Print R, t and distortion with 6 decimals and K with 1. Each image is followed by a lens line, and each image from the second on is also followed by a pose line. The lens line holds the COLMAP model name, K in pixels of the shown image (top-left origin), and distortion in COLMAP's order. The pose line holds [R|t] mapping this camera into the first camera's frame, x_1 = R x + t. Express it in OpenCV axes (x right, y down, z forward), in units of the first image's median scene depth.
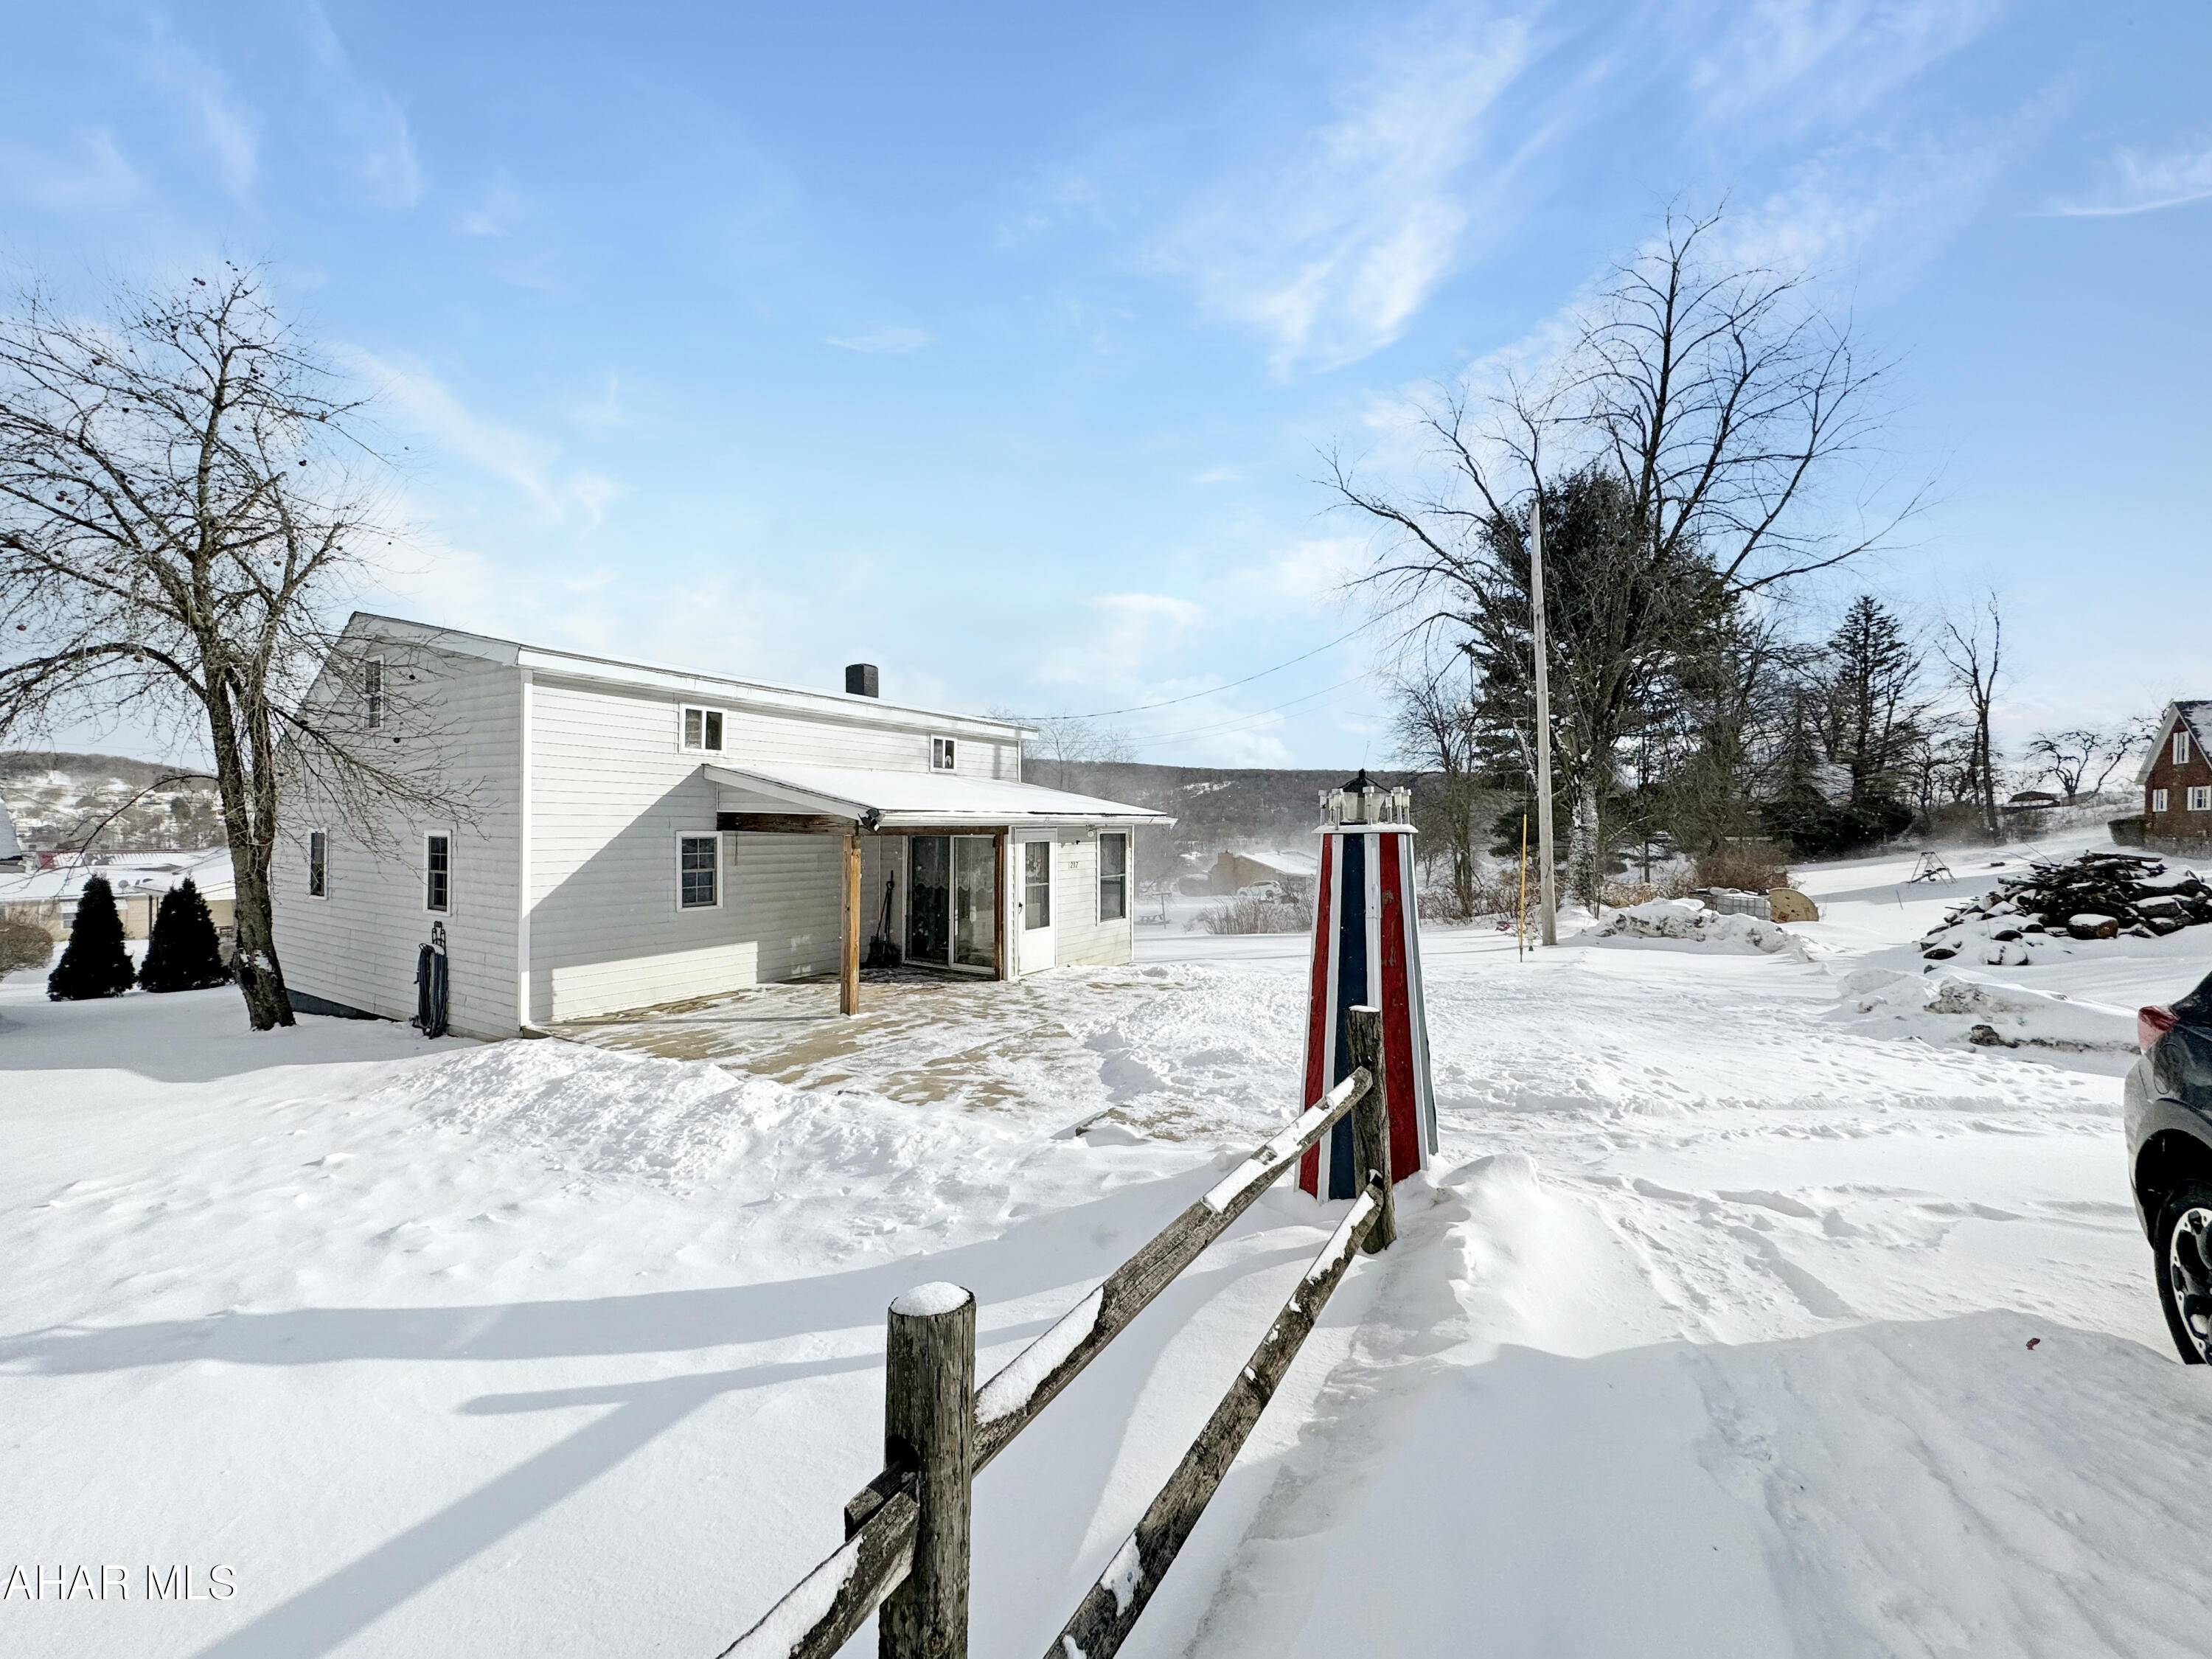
lens RADIAL K [[896.7, 0, 1106.0], [0, 896.7, 829.5], [0, 0, 1]] dist [-0.000668, -0.000154]
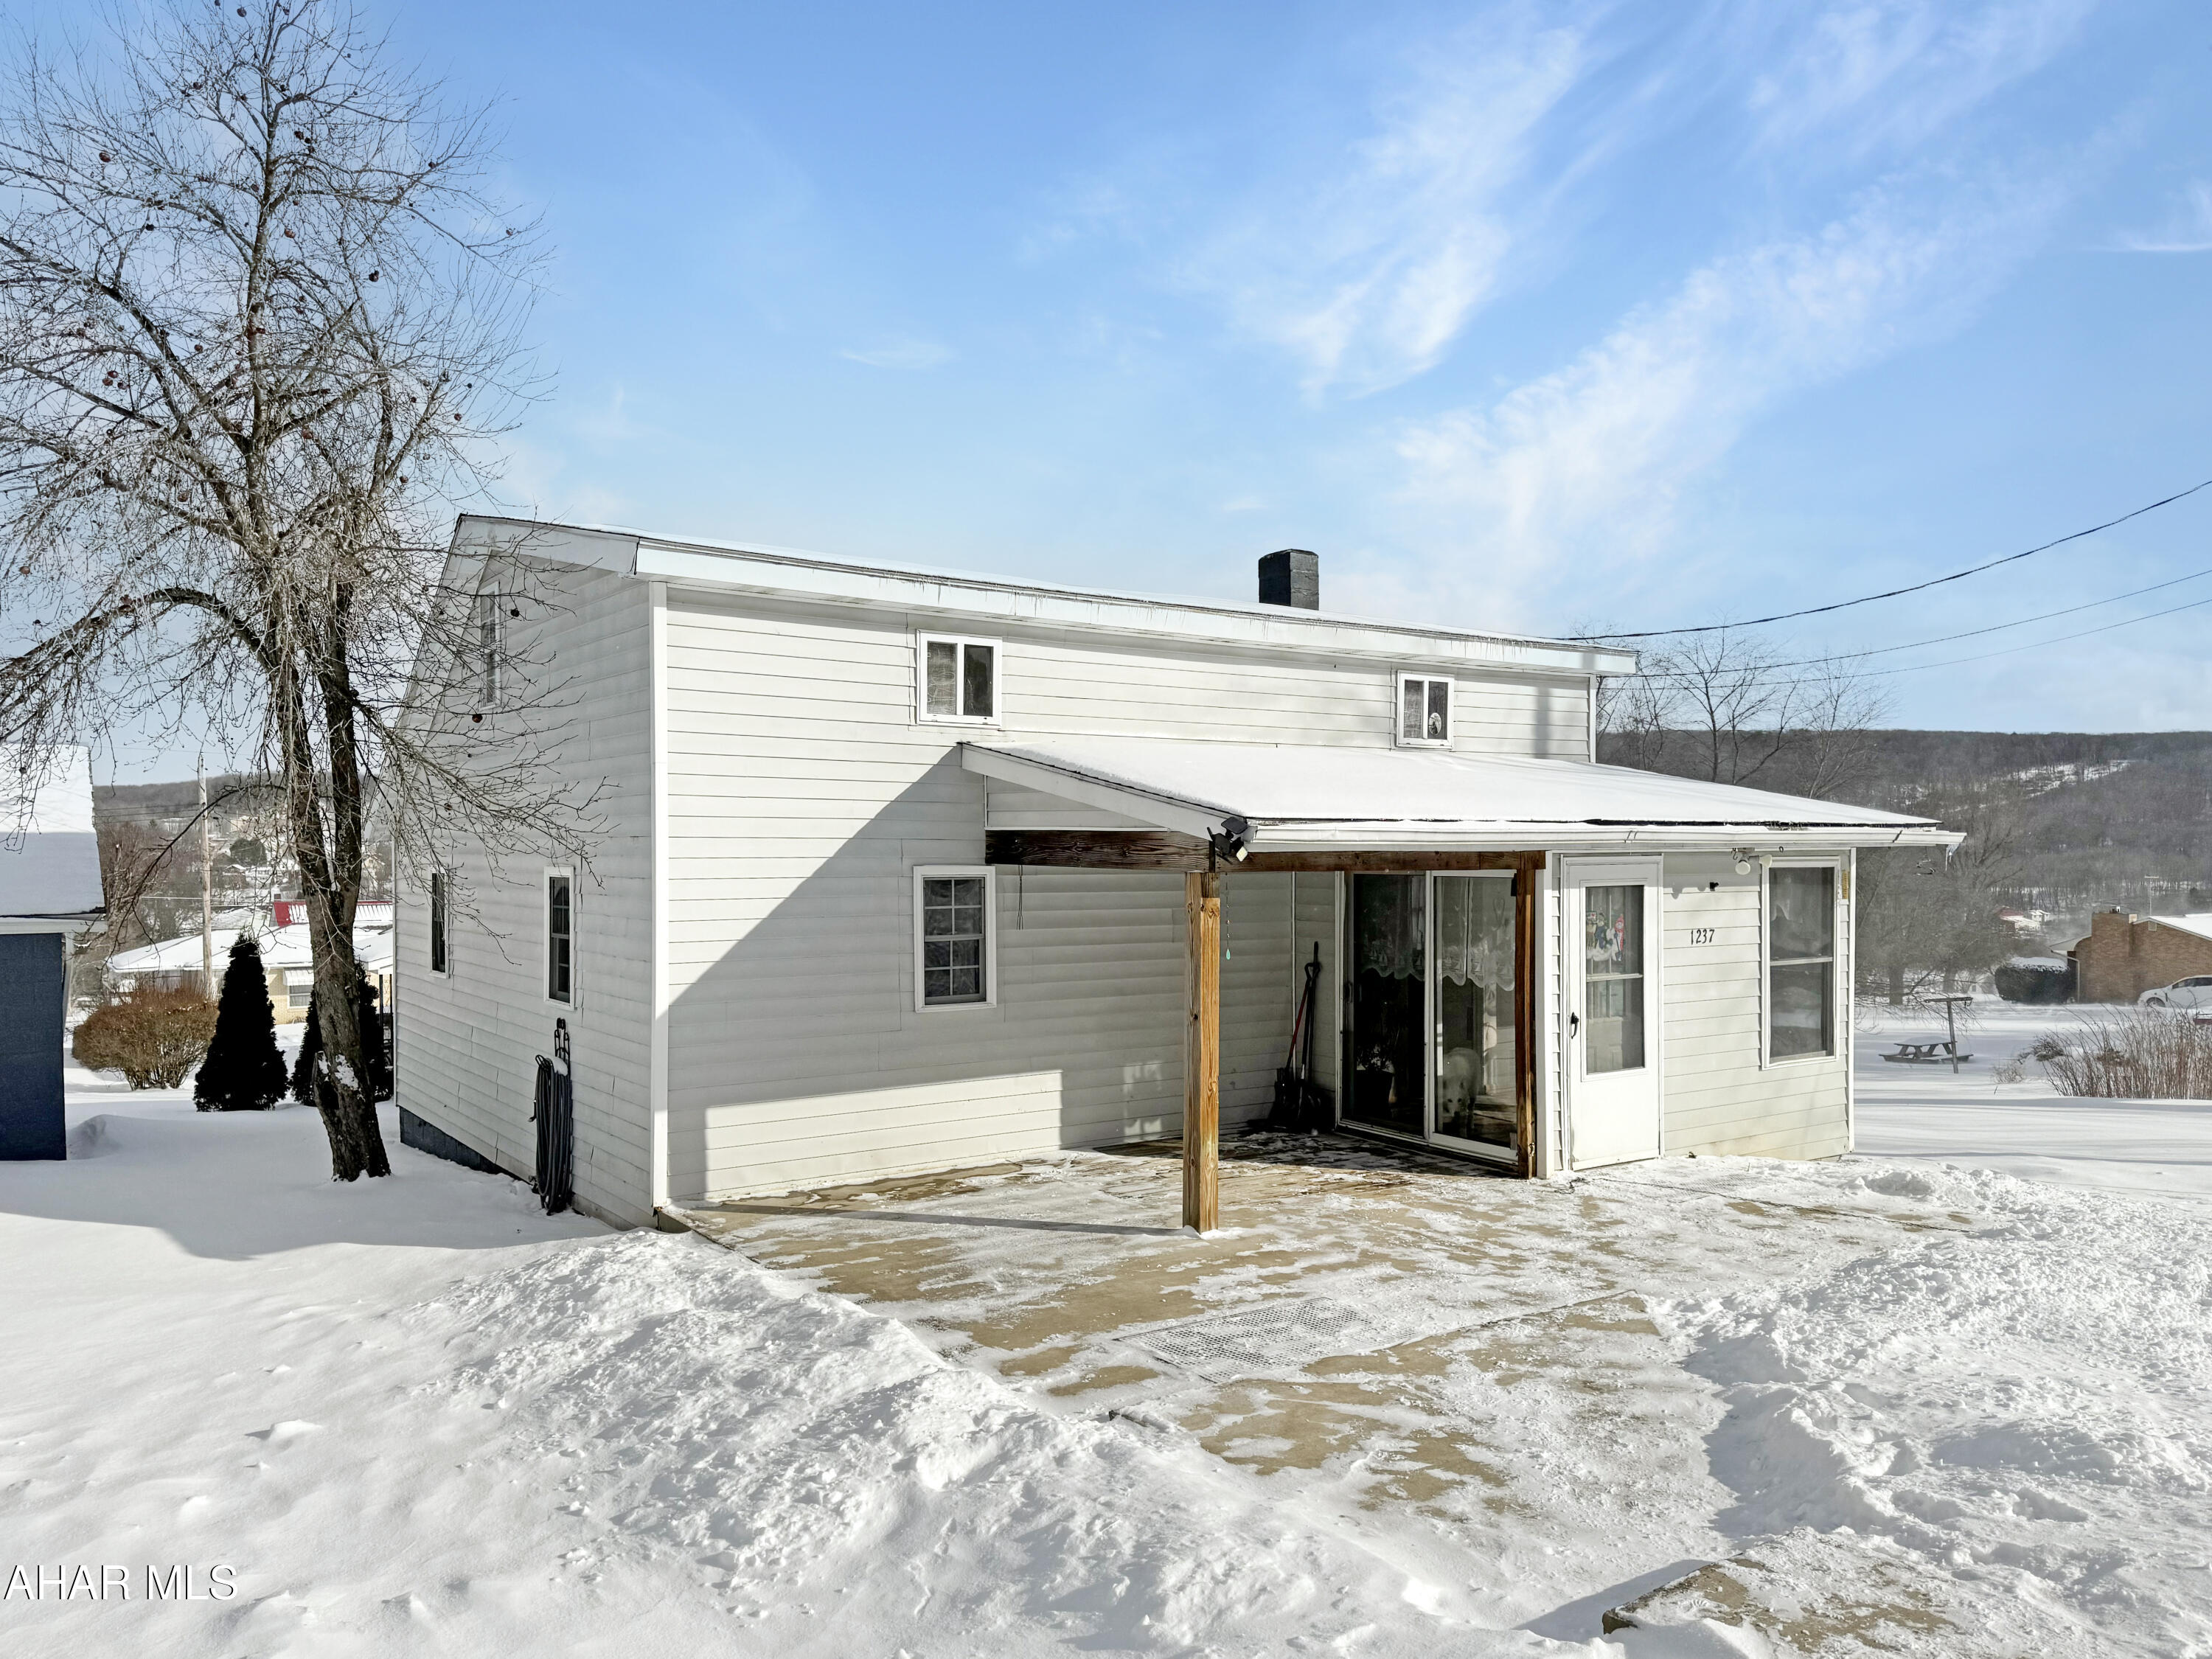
lens RADIAL K [[1629.3, 0, 1110.9], [0, 1629.3, 870.7], [0, 0, 1]] dist [0.055375, -0.067548]
pose [[0.915361, -0.004873, -0.402605, 0.036888], [0.005898, 0.999982, 0.001307, 0.004870], [0.402592, -0.003571, 0.915373, 0.158238]]
